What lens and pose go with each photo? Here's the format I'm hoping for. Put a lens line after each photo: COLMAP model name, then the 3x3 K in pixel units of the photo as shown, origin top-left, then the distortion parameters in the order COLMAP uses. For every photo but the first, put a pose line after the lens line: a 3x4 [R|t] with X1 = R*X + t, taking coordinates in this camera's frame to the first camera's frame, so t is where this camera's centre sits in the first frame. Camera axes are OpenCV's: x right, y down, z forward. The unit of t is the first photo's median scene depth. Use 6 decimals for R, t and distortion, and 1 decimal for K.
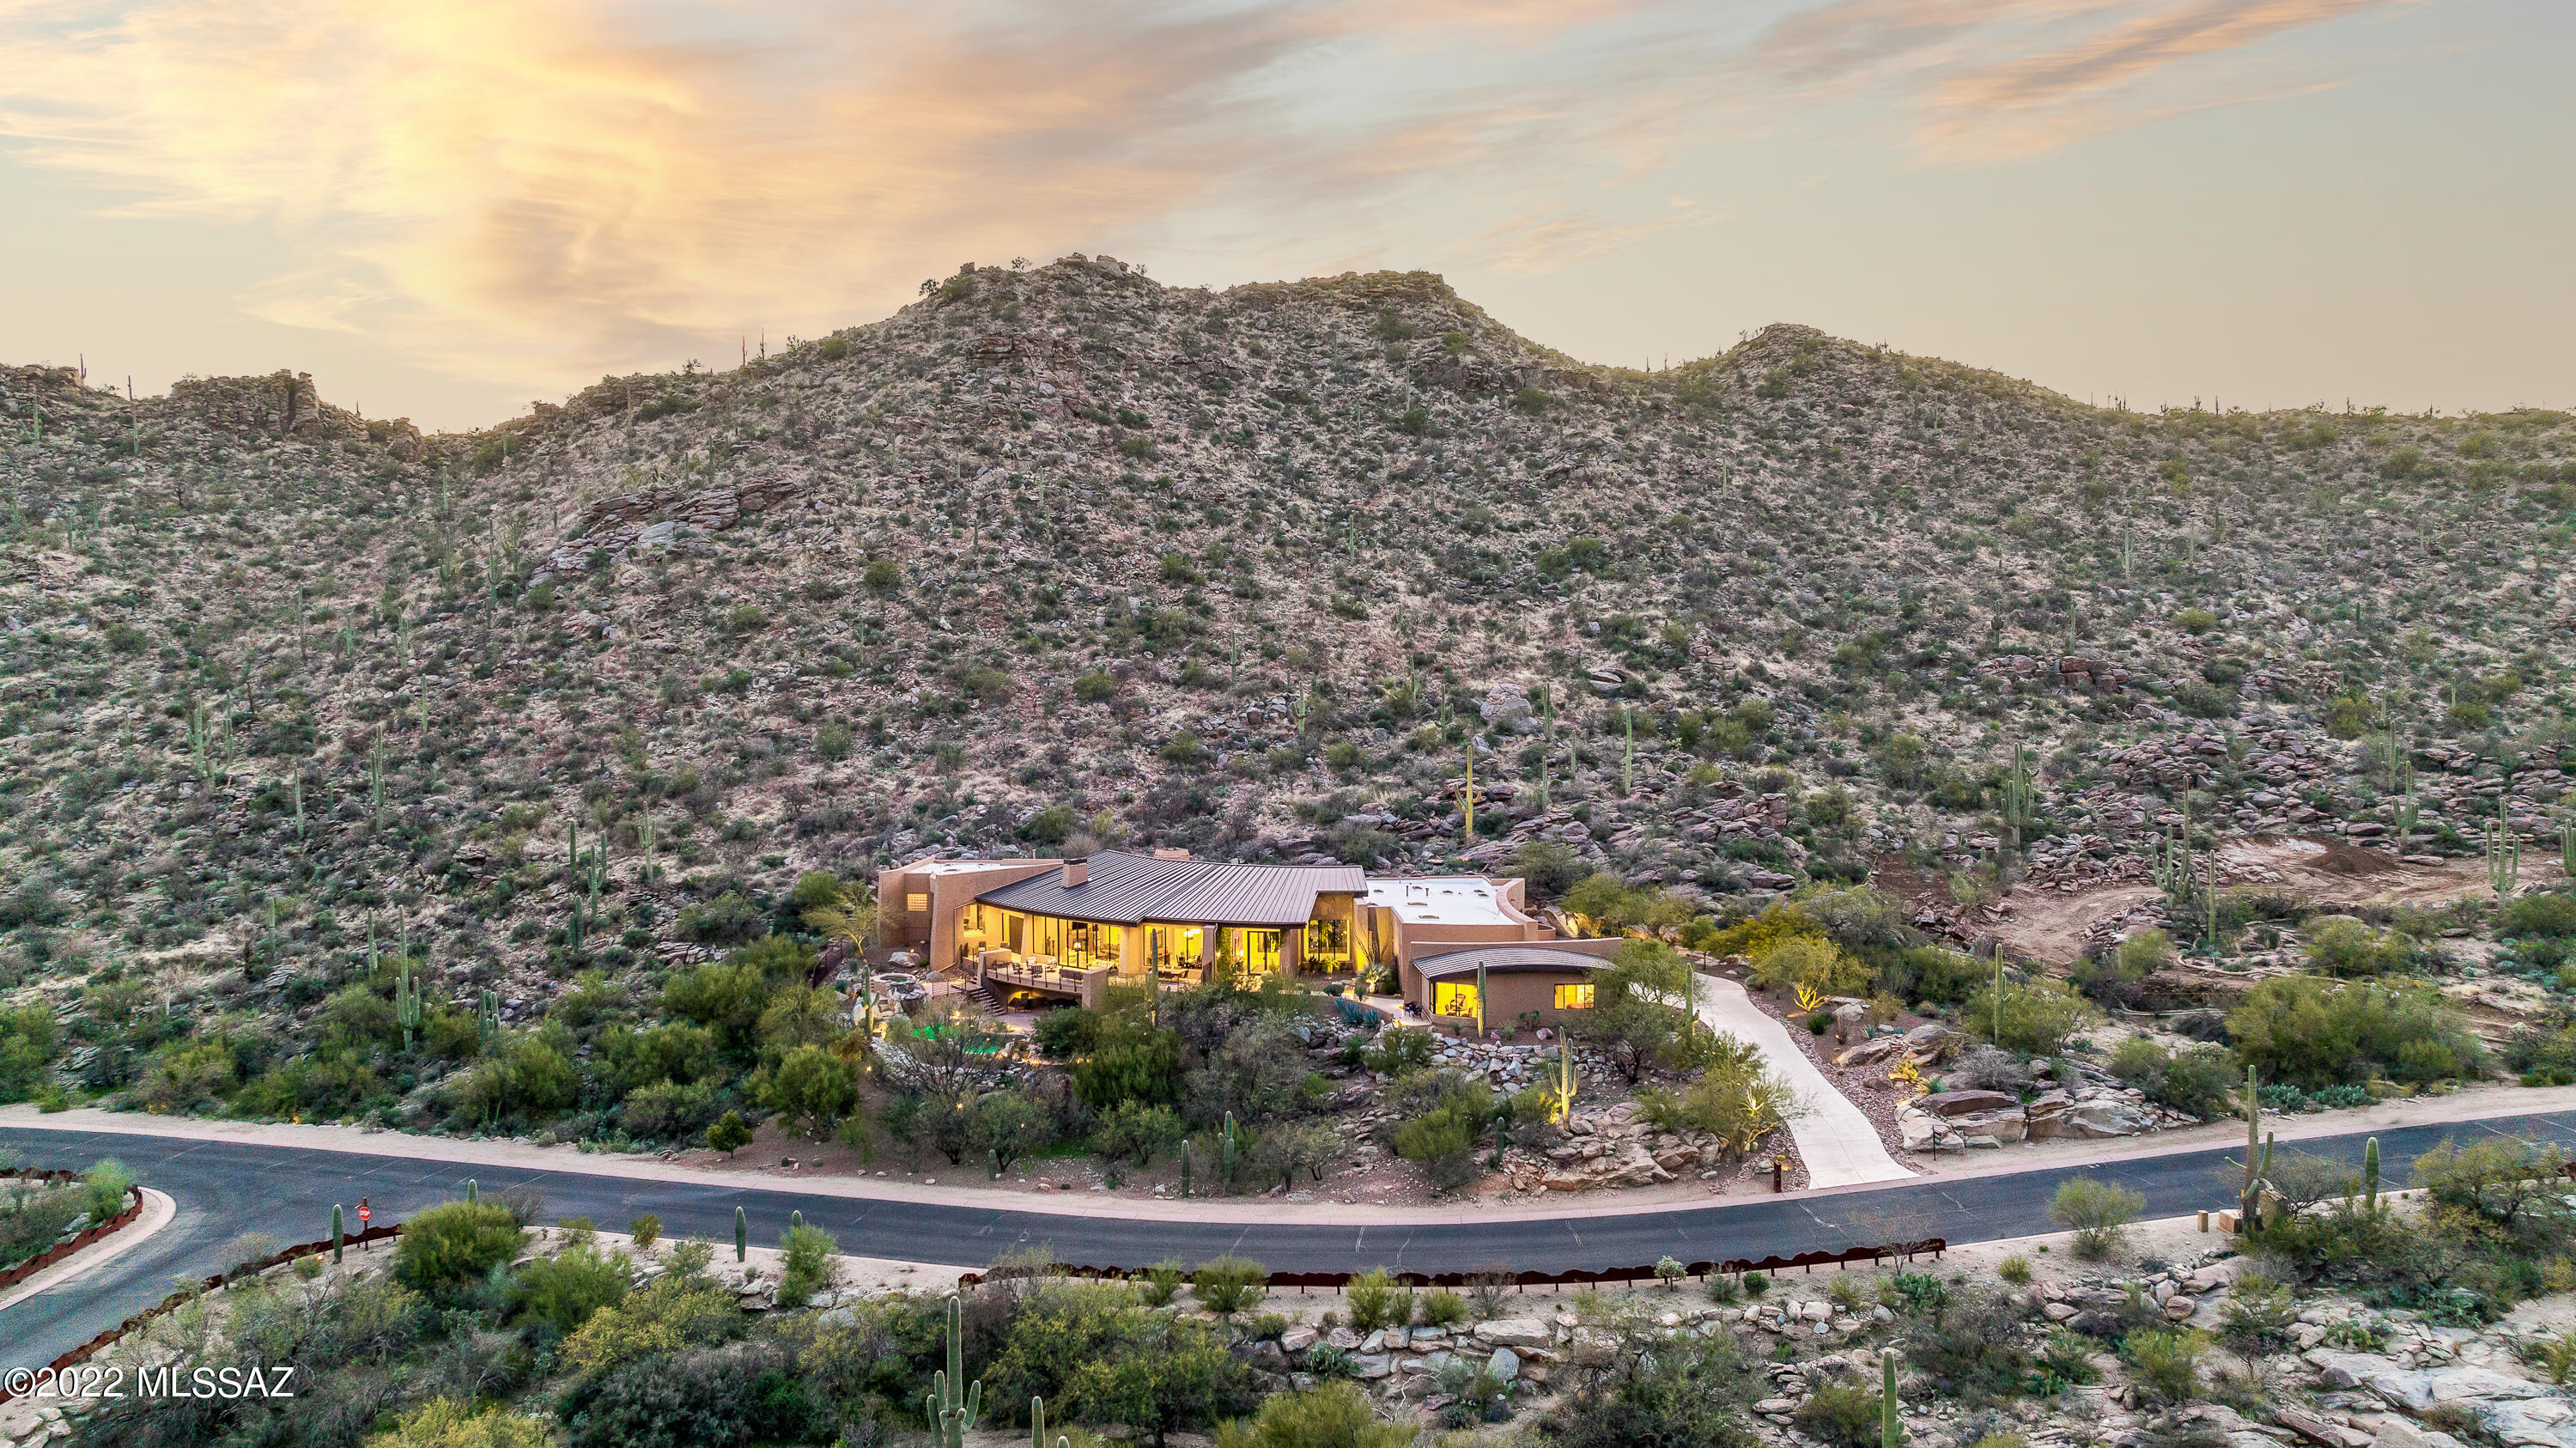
lens RADIAL K [[1812.2, 0, 1354.4], [0, 1812.2, 669.2], [0, 0, 1]] dist [-0.024465, 0.043635]
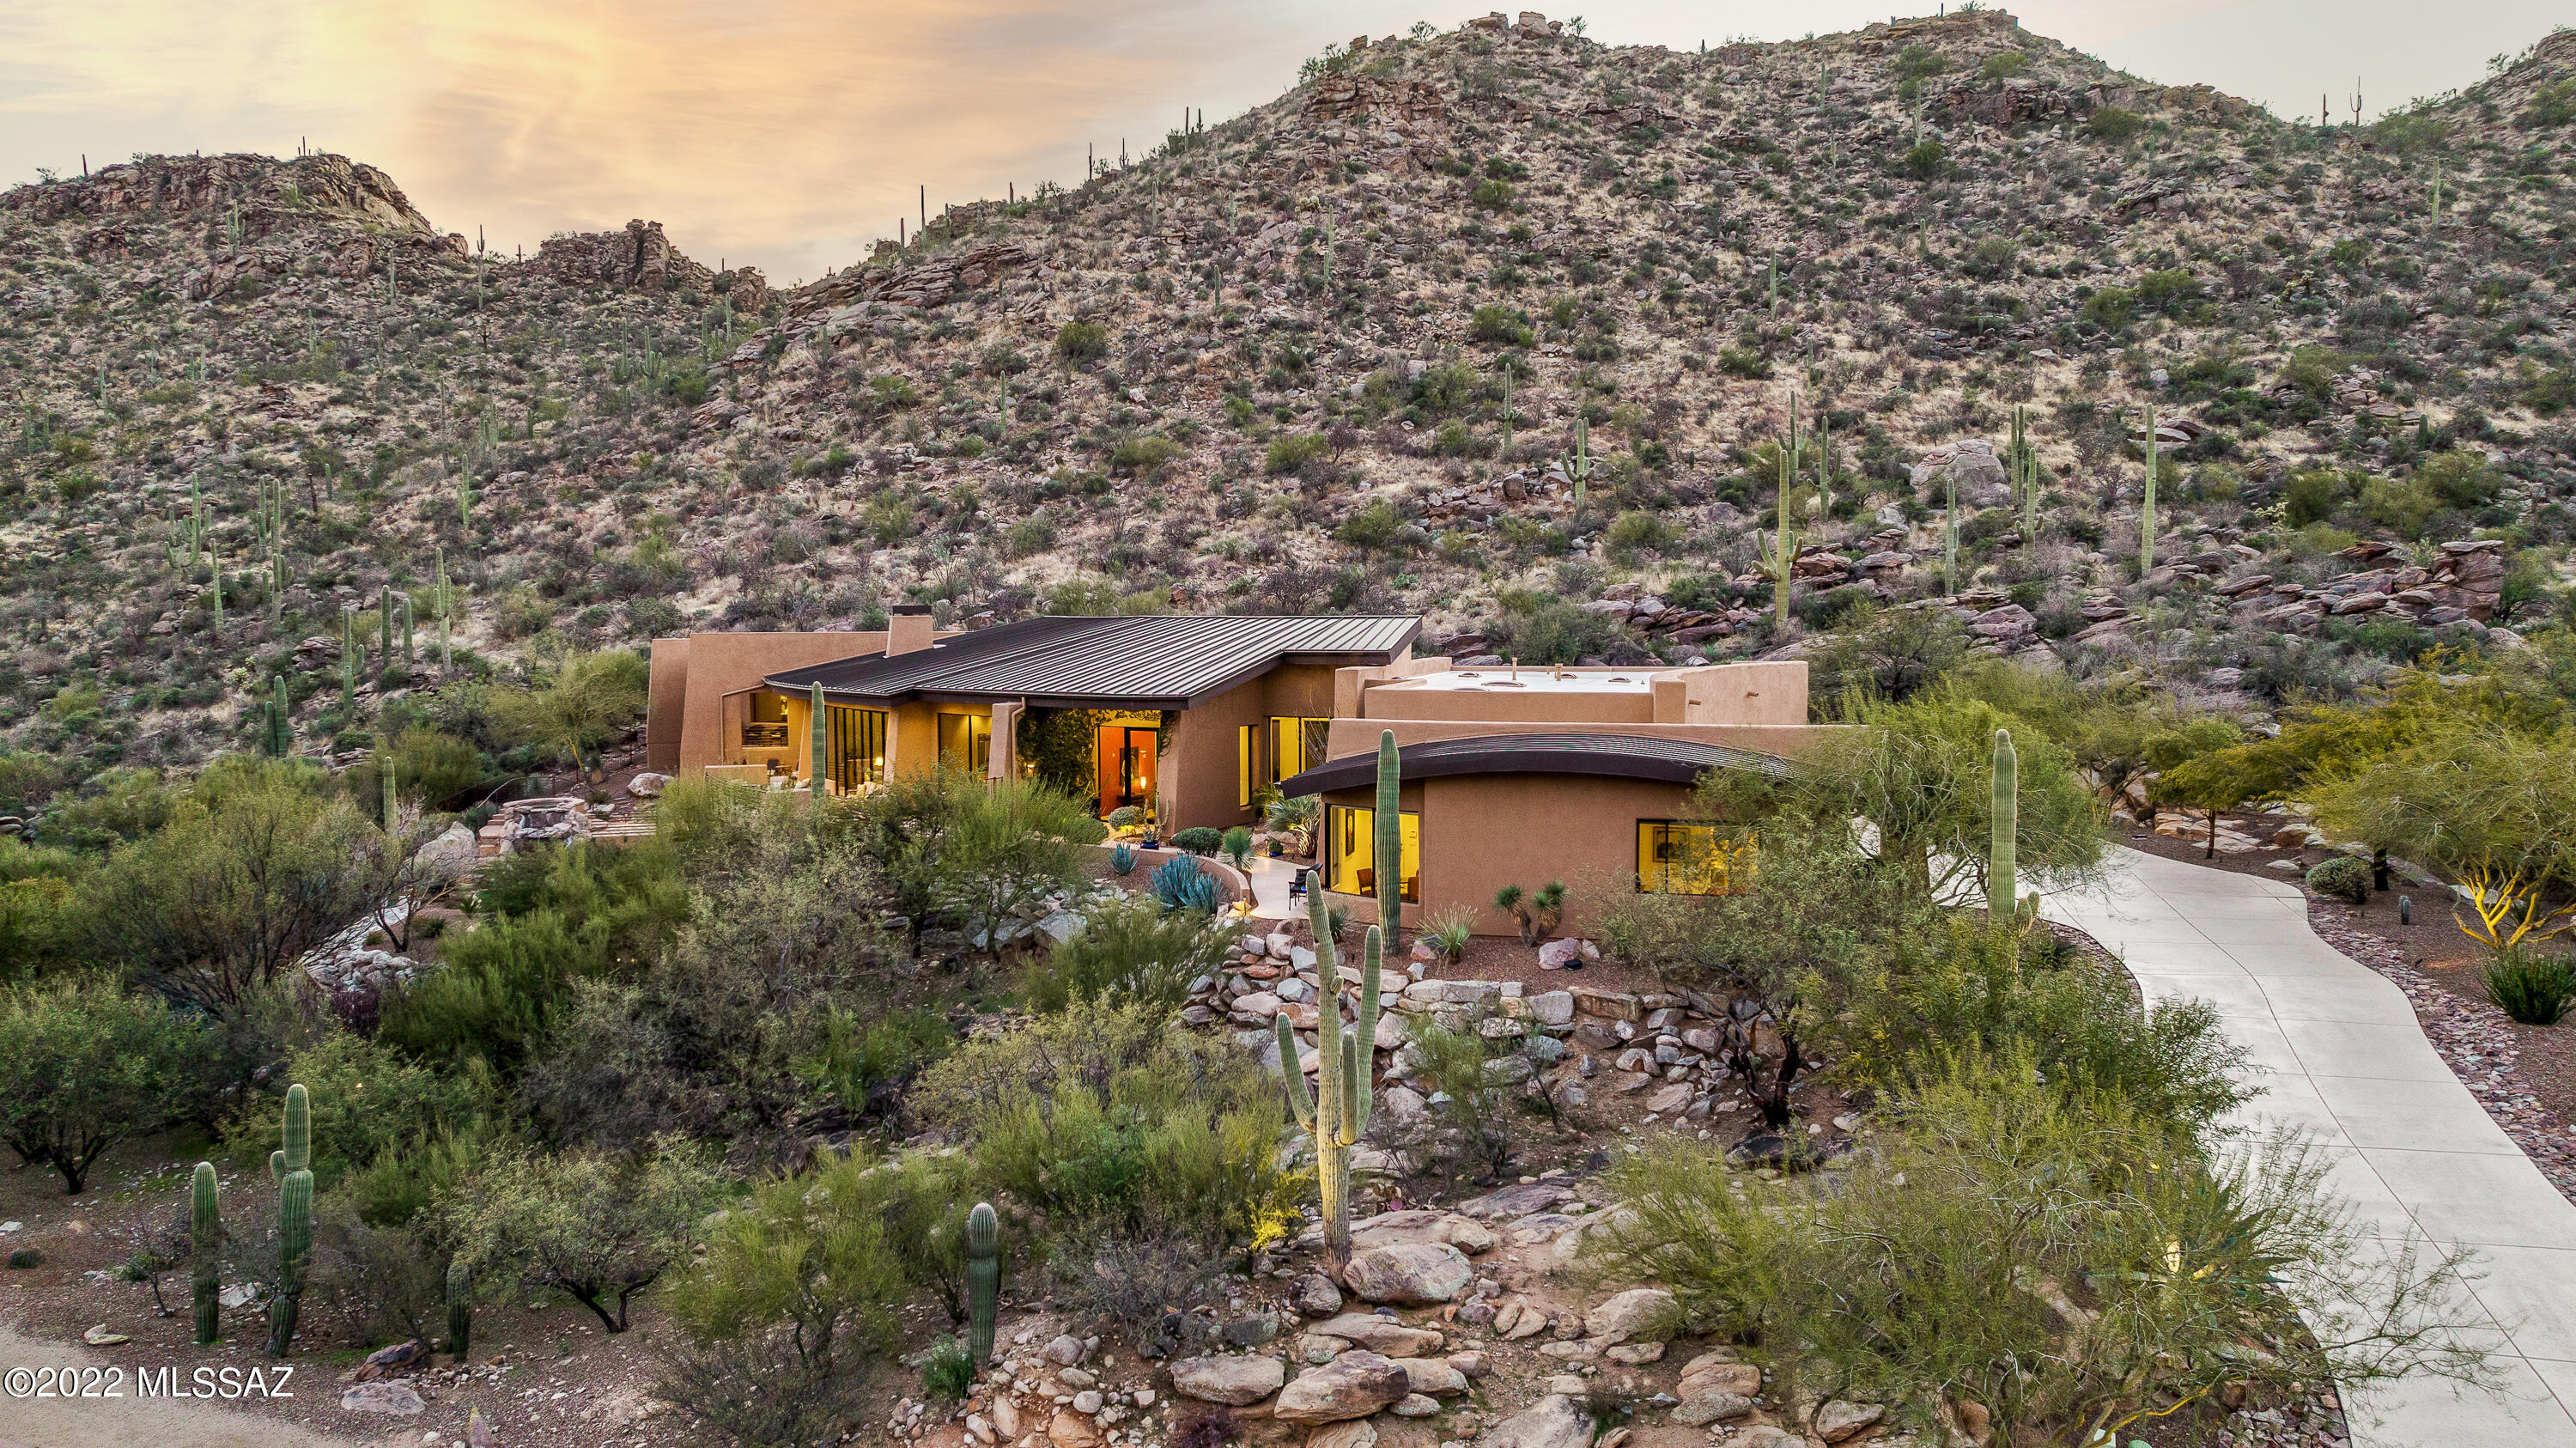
lens RADIAL K [[1812.2, 0, 1354.4], [0, 1812.2, 669.2], [0, 0, 1]] dist [-0.024465, 0.043635]
pose [[0.934134, 0.008305, -0.356827, 0.086533], [-0.010048, 0.999945, -0.003030, 0.068753], [0.356782, 0.006416, 0.934166, 0.308141]]
